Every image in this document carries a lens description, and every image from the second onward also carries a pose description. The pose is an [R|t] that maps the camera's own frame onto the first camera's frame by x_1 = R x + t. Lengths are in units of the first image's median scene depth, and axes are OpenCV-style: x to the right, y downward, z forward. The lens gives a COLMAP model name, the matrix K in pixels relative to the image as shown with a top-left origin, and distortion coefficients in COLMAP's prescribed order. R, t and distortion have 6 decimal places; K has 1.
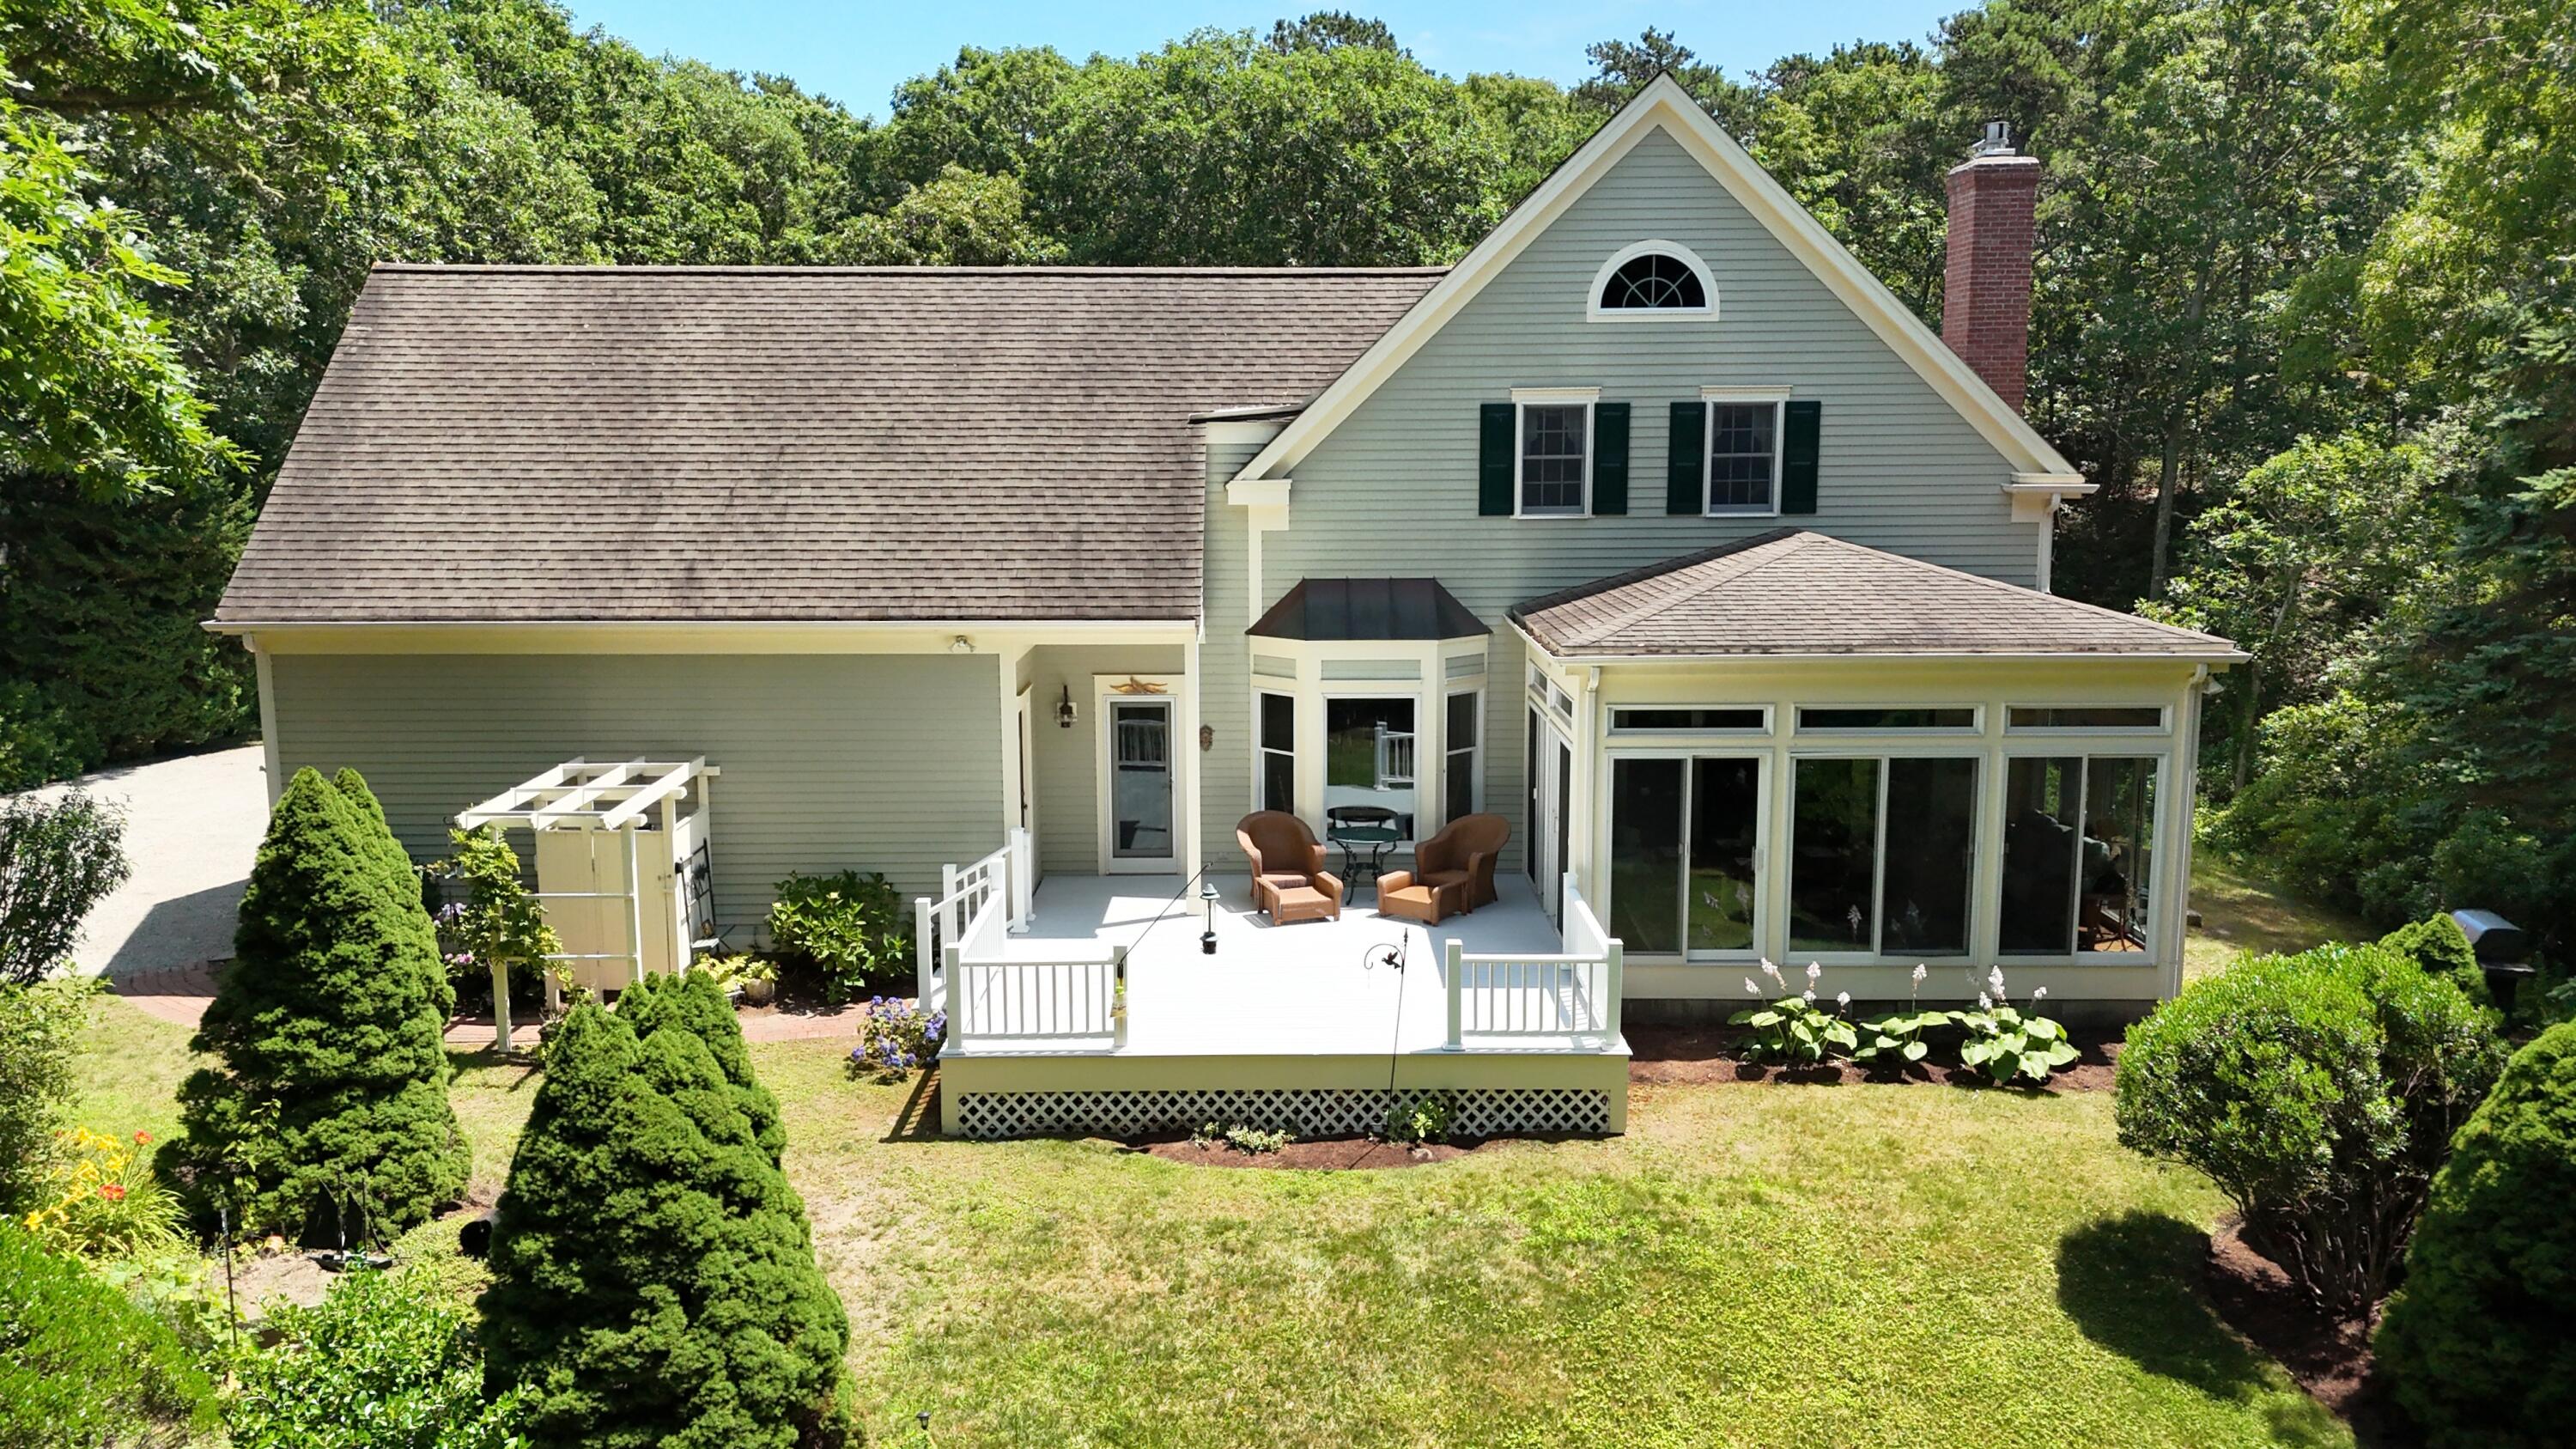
lens RADIAL K [[1900.2, 0, 1281.5], [0, 1900.2, 786.9], [0, 0, 1]] dist [0.077787, -0.065577]
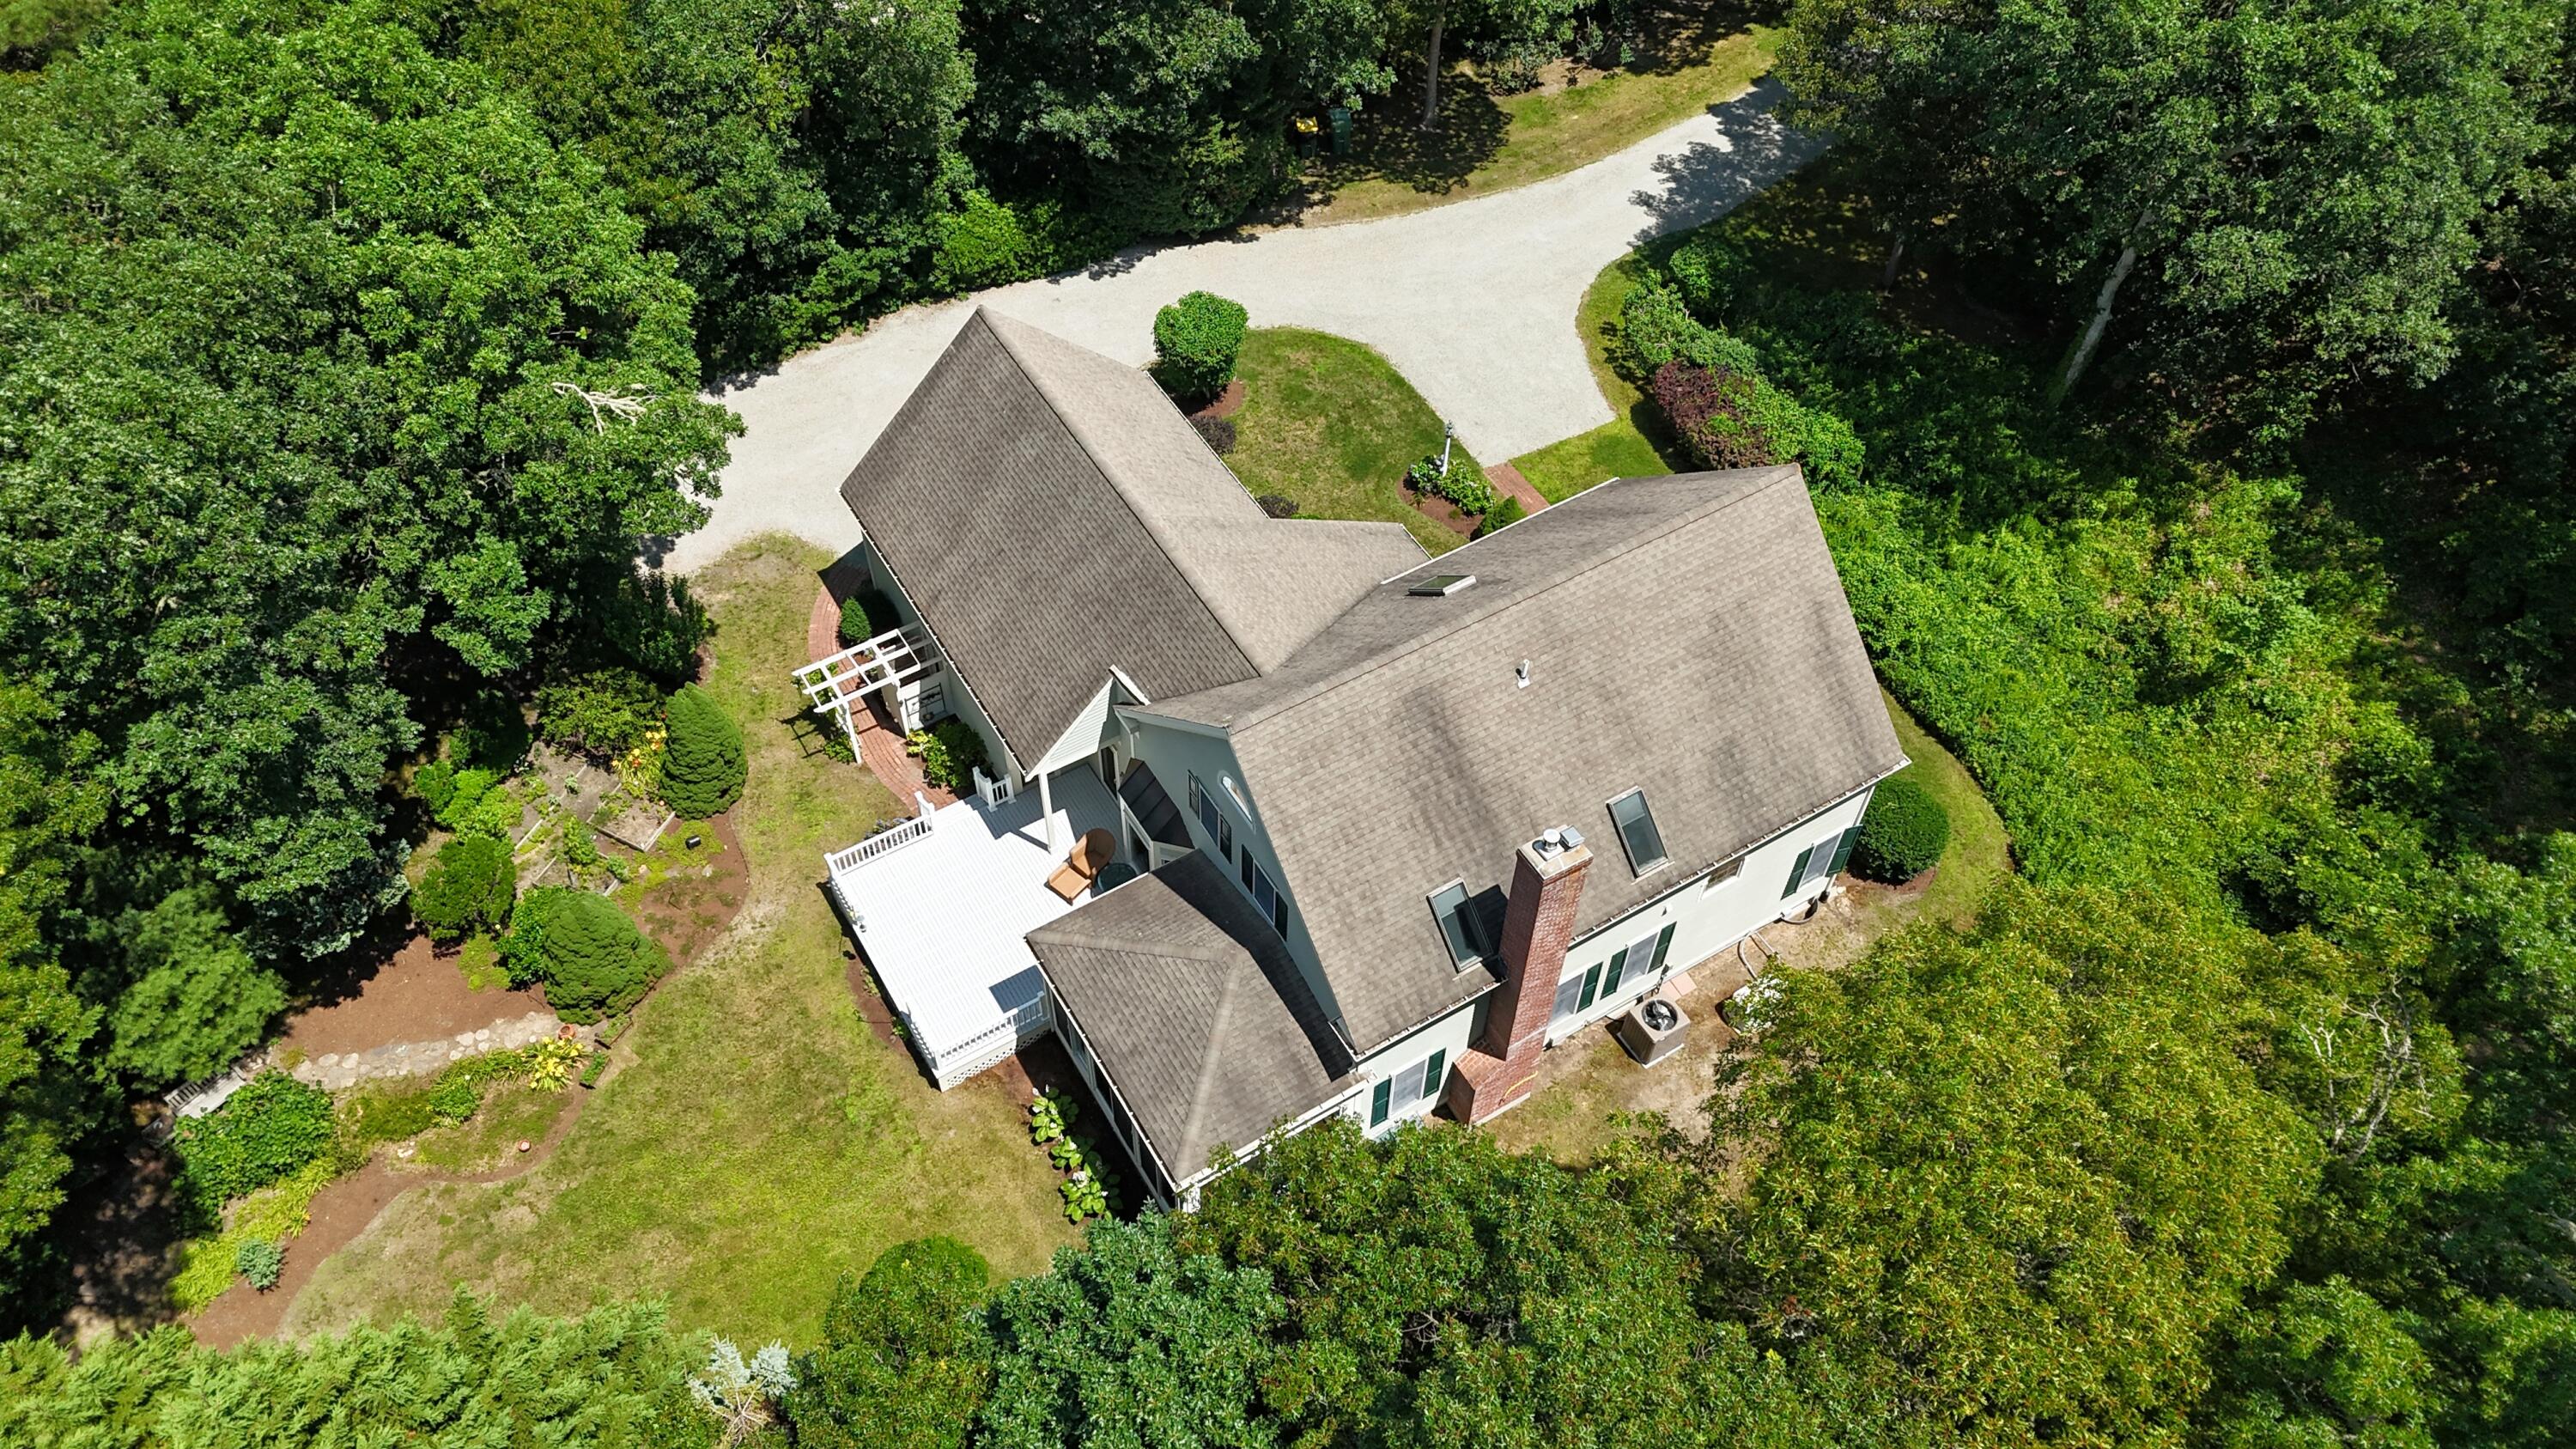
lens RADIAL K [[1900.2, 0, 1295.0], [0, 1900.2, 733.0], [0, 0, 1]] dist [0.077787, -0.065577]
pose [[0.524978, 0.675745, -0.517462, 1.124901], [-0.170051, 0.678999, 0.714173, -1.612582], [0.833955, -0.286931, 0.471371, 0.276602]]
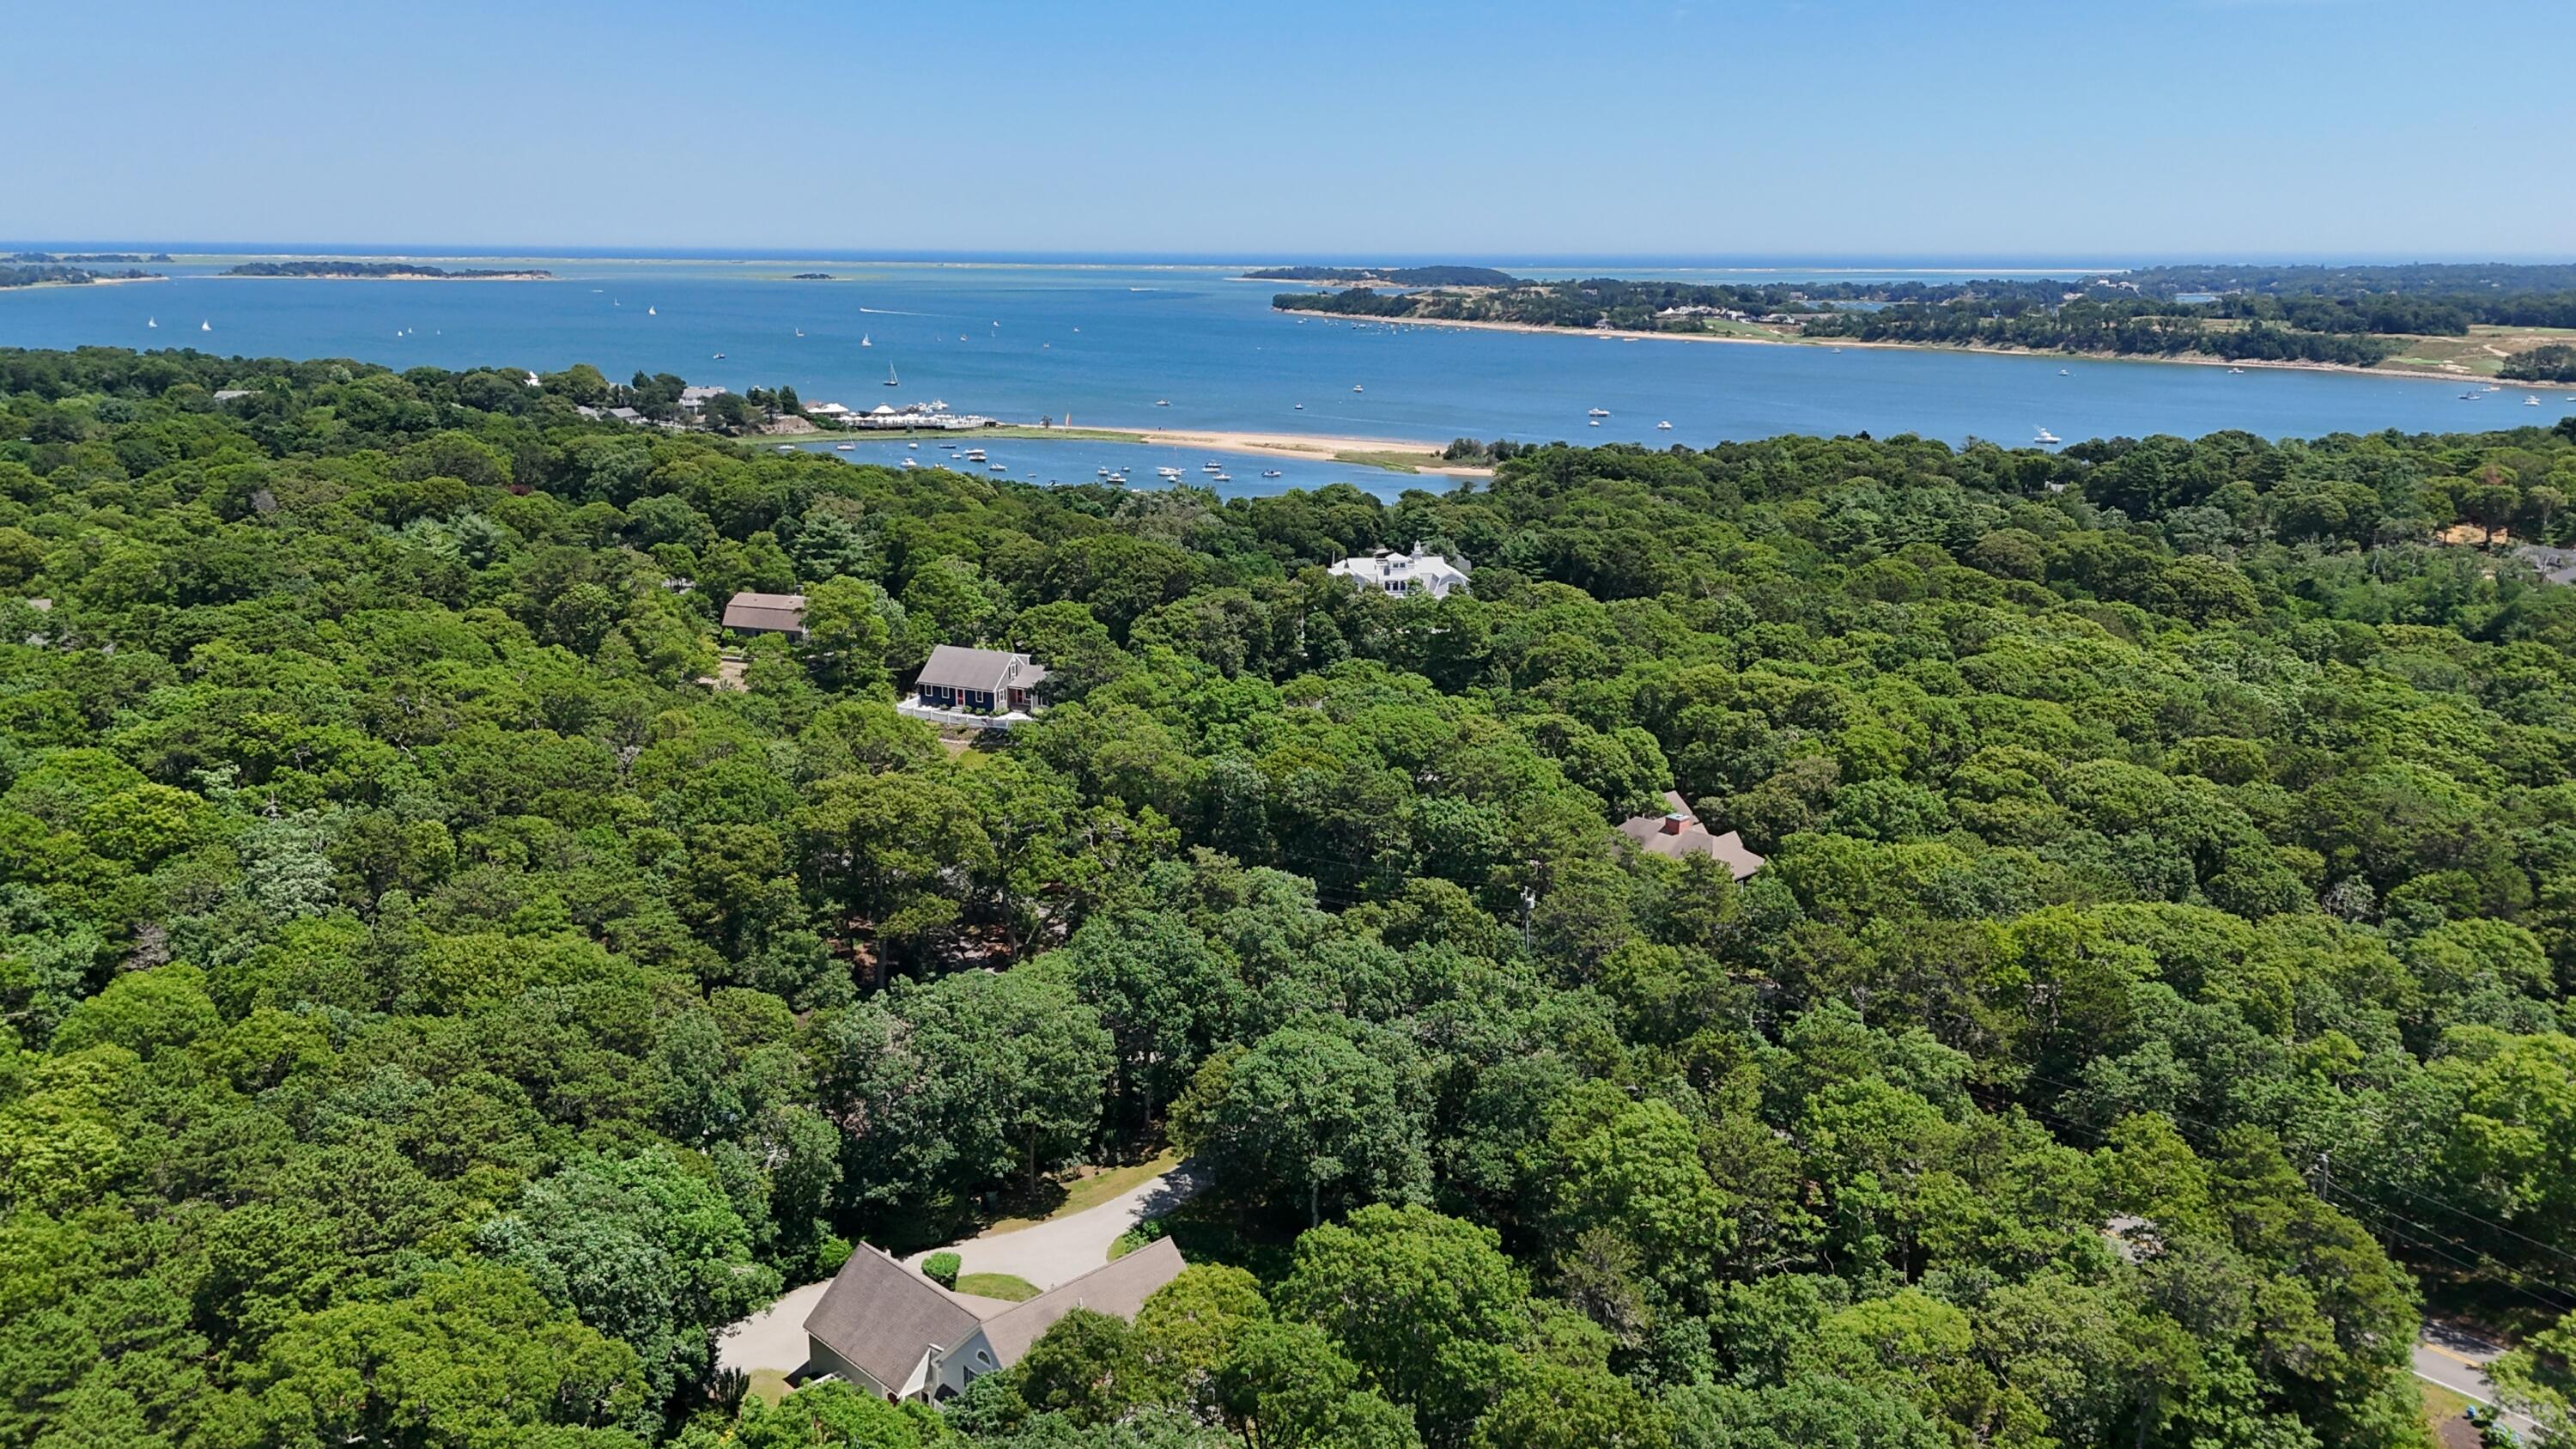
lens RADIAL K [[1900.2, 0, 1274.0], [0, 1900.2, 722.8], [0, 0, 1]] dist [0.077787, -0.065577]
pose [[0.698991, 0.168346, -0.695034, 3.993529], [-0.134883, 0.985489, 0.103047, -2.567391], [0.702295, 0.021719, 0.711554, -2.055033]]
